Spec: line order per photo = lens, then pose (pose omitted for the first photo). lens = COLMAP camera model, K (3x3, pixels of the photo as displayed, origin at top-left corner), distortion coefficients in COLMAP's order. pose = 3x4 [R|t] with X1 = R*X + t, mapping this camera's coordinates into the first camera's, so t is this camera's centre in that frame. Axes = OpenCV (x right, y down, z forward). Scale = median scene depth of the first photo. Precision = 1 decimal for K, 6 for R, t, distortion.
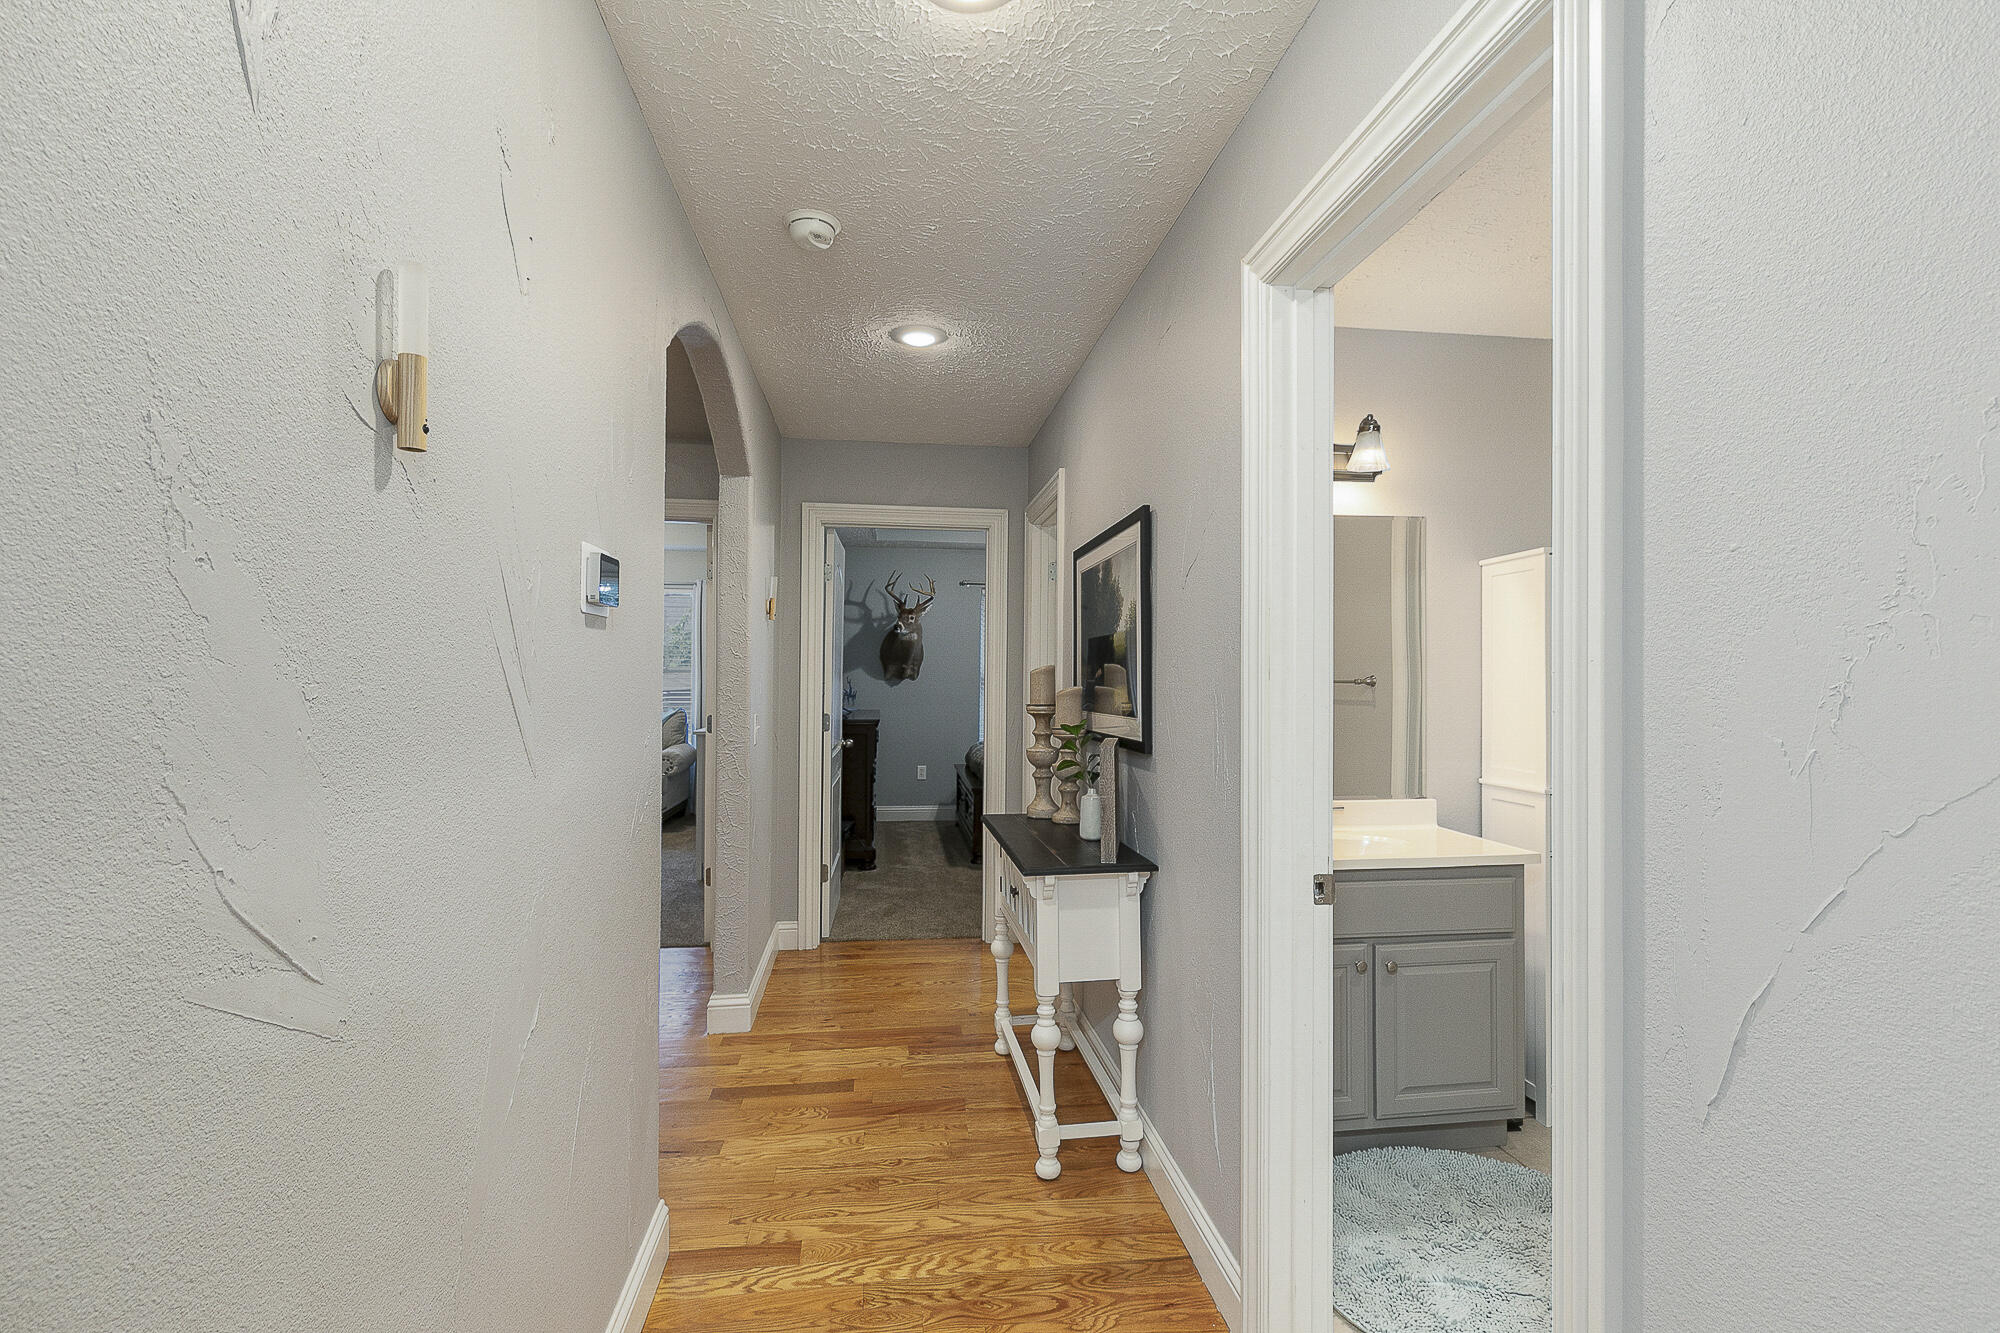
lens RADIAL K [[918.4, 0, 1007.9], [0, 918.4, 670.2], [0, 0, 1]] dist [-0.003293, -0.000830]
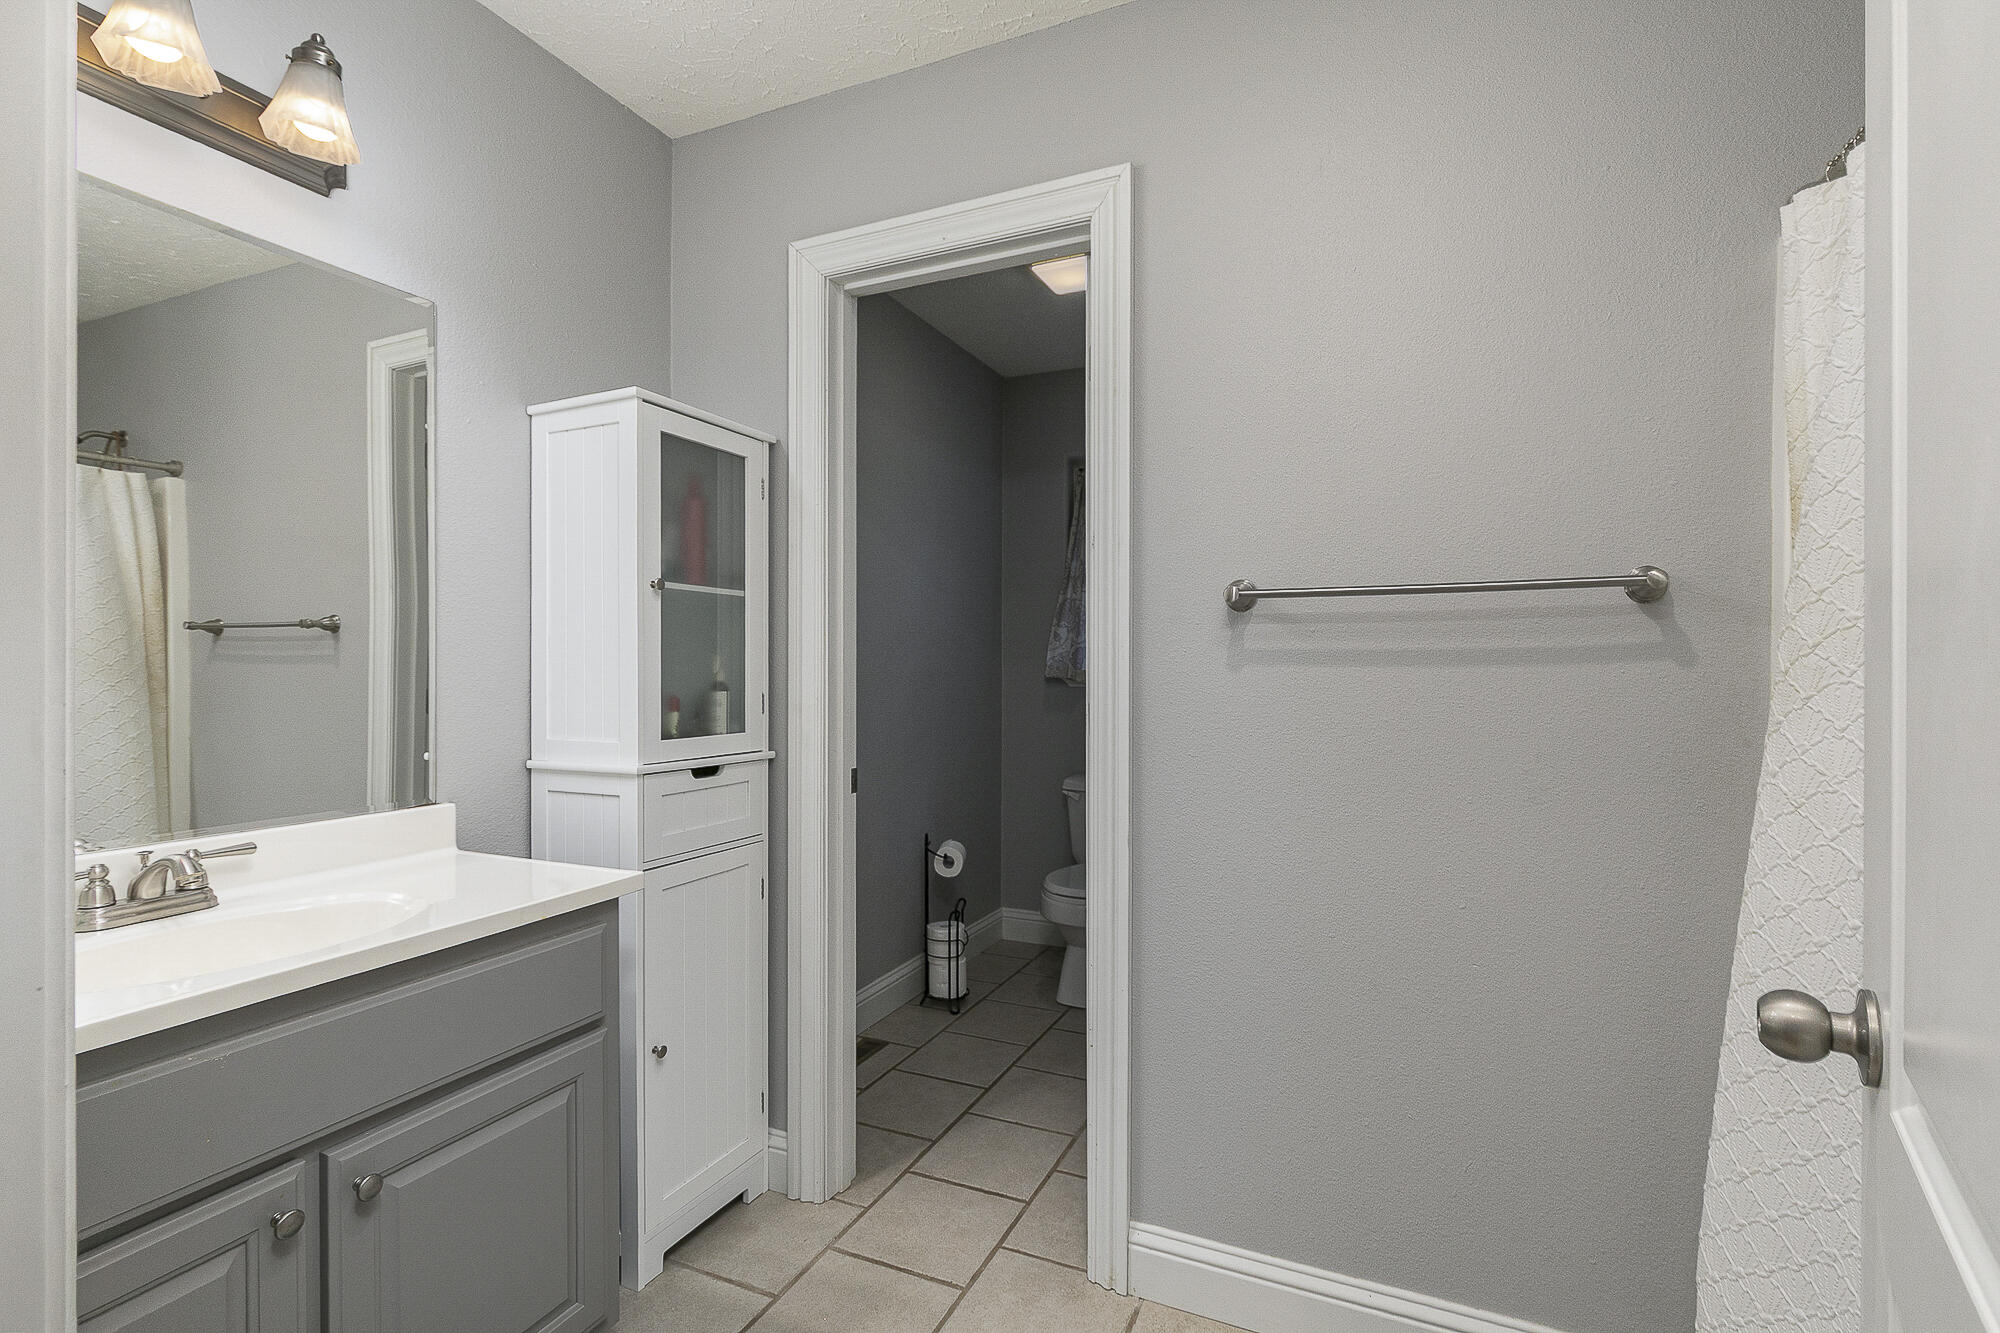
lens RADIAL K [[918.4, 0, 1007.9], [0, 918.4, 670.2], [0, 0, 1]] dist [-0.003293, -0.000830]
pose [[0.536588, -0.007303, 0.843813, 0.178703], [-0.009991, 0.999837, 0.015006, 0.048146], [-0.843785, -0.016482, 0.536428, 0.423925]]
